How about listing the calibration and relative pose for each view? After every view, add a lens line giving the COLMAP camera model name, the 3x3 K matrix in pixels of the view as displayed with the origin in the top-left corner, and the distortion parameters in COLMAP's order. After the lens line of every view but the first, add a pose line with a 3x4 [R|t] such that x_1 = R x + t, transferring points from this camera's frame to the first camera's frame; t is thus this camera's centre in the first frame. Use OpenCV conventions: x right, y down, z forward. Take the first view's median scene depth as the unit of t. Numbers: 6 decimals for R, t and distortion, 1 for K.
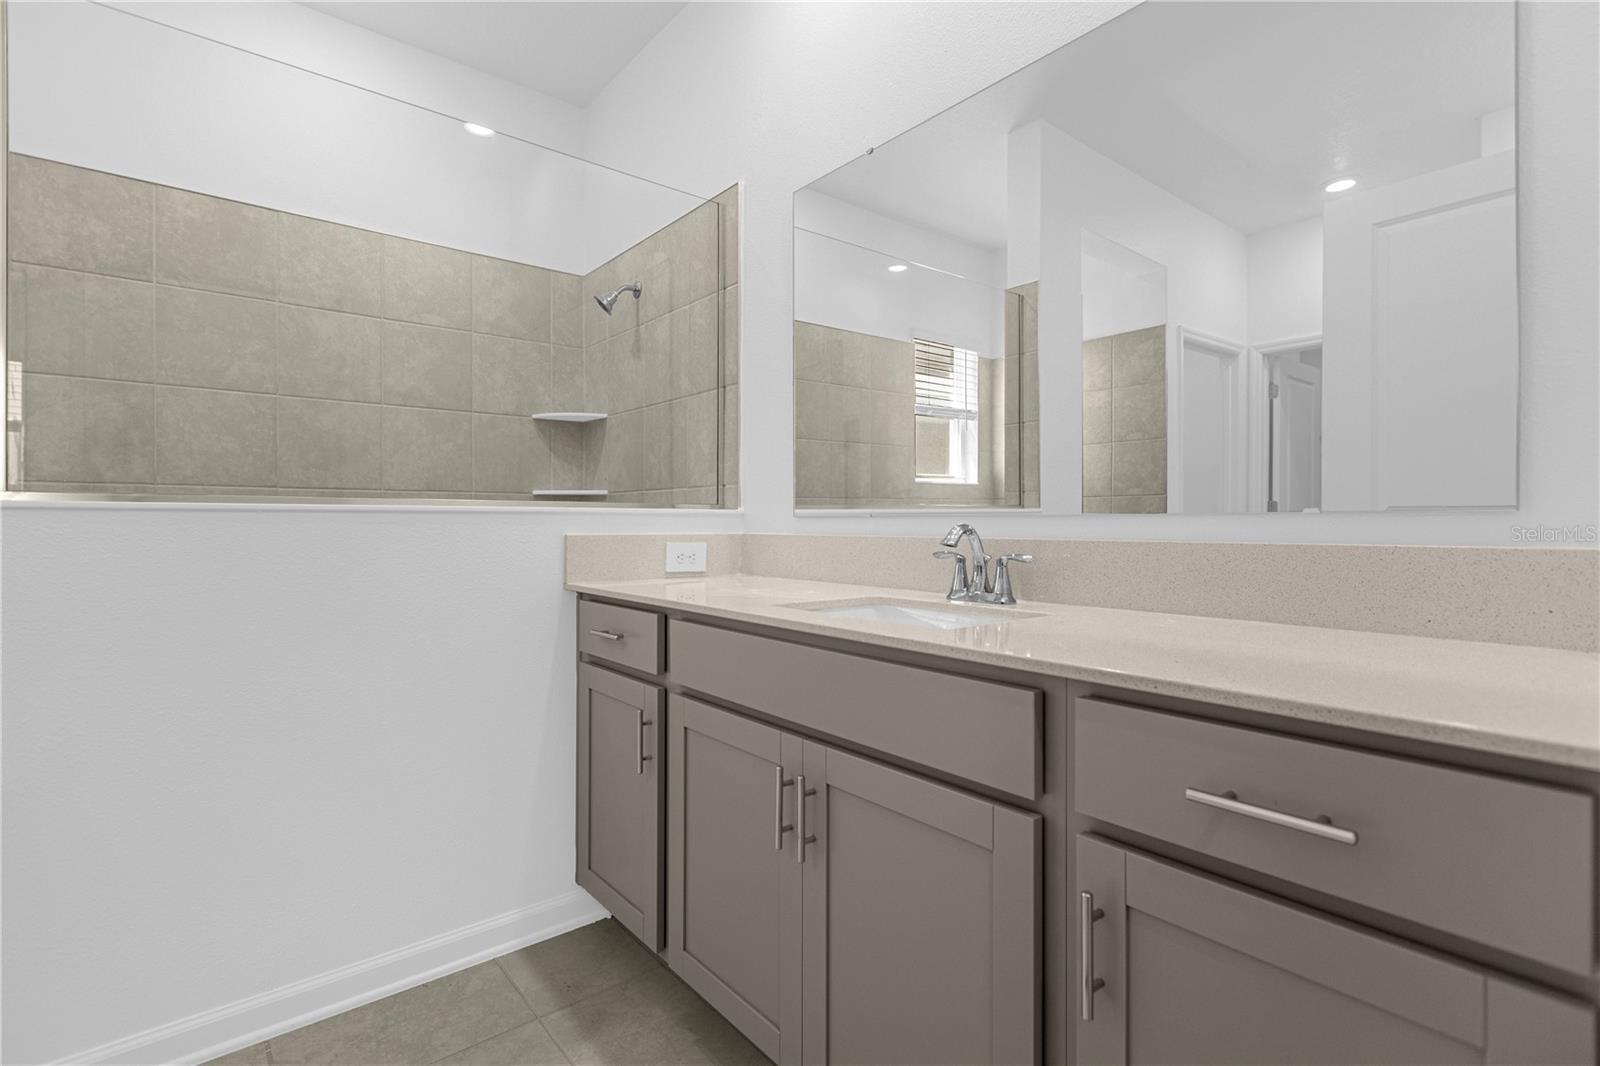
lens RADIAL K [[735.5, 0, 789.7], [0, 735.5, 528.1], [0, 0, 1]] dist [0.006014, -0.000245]
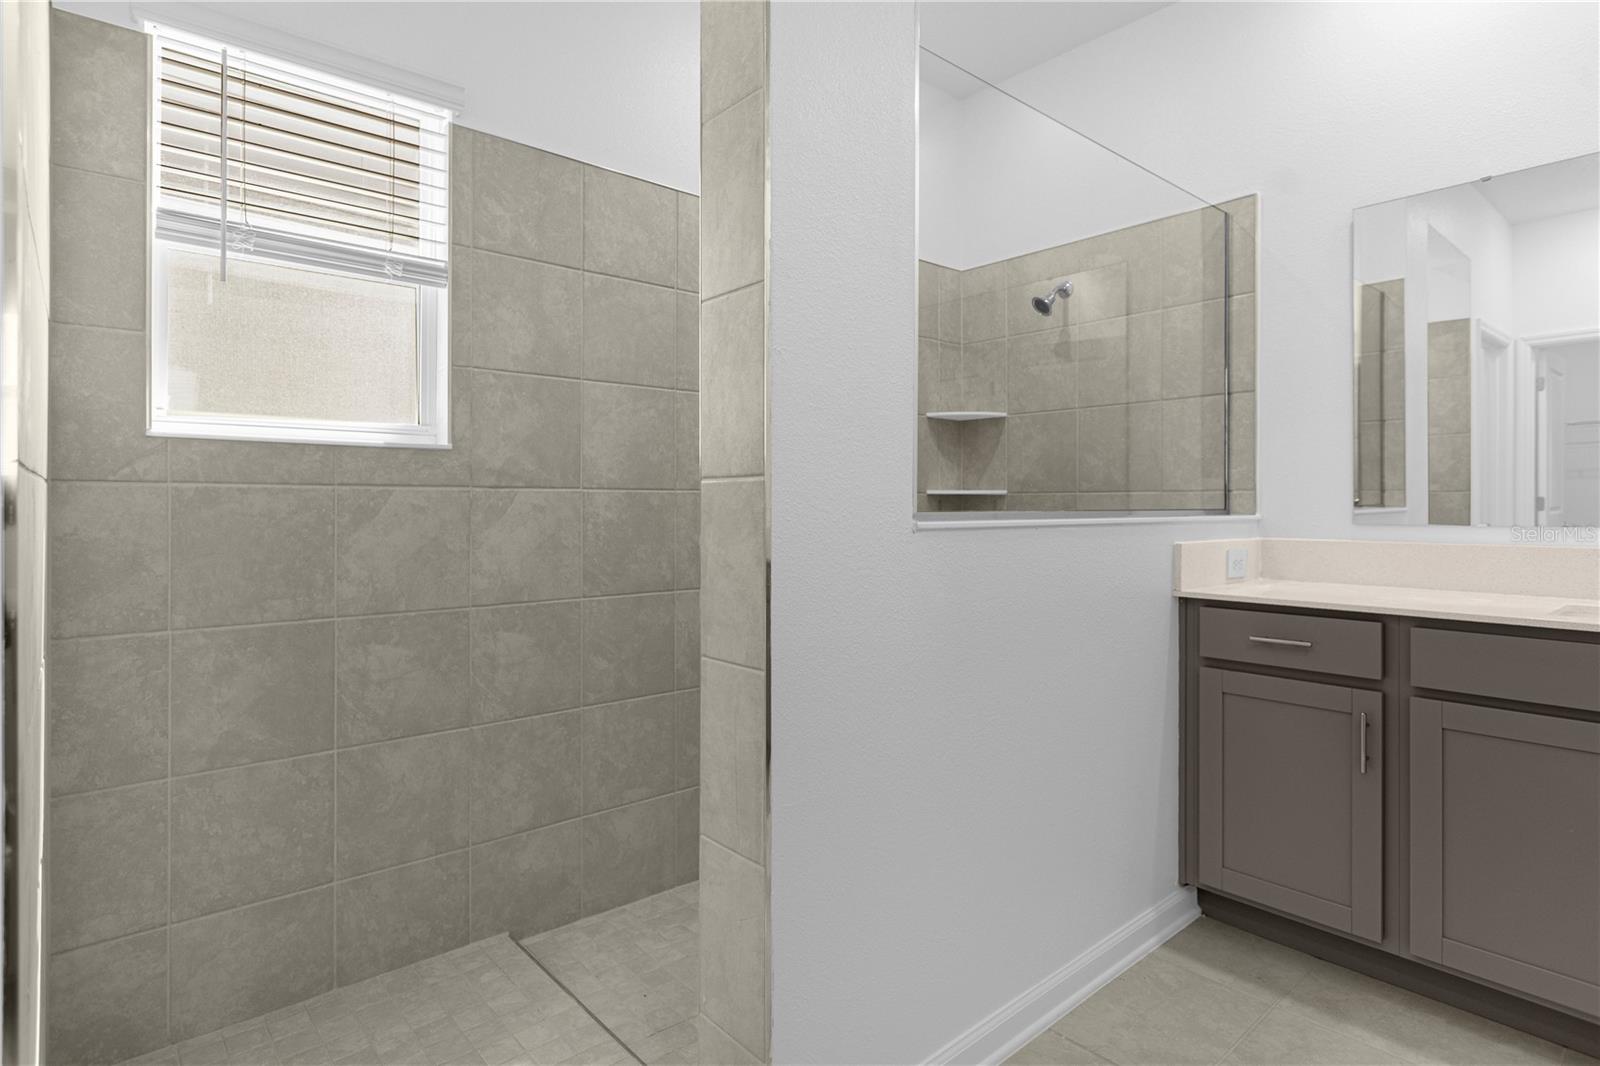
lens RADIAL K [[811.2, 0, 784.3], [0, 811.2, 509.6], [0, 0, 1]] dist [-0.002623, -0.000911]
pose [[0.999760, 0.000122, 0.021922, -0.673164], [-0.000039, 0.999993, -0.003794, -0.026121], [-0.021923, 0.003792, 0.999752, -0.091820]]
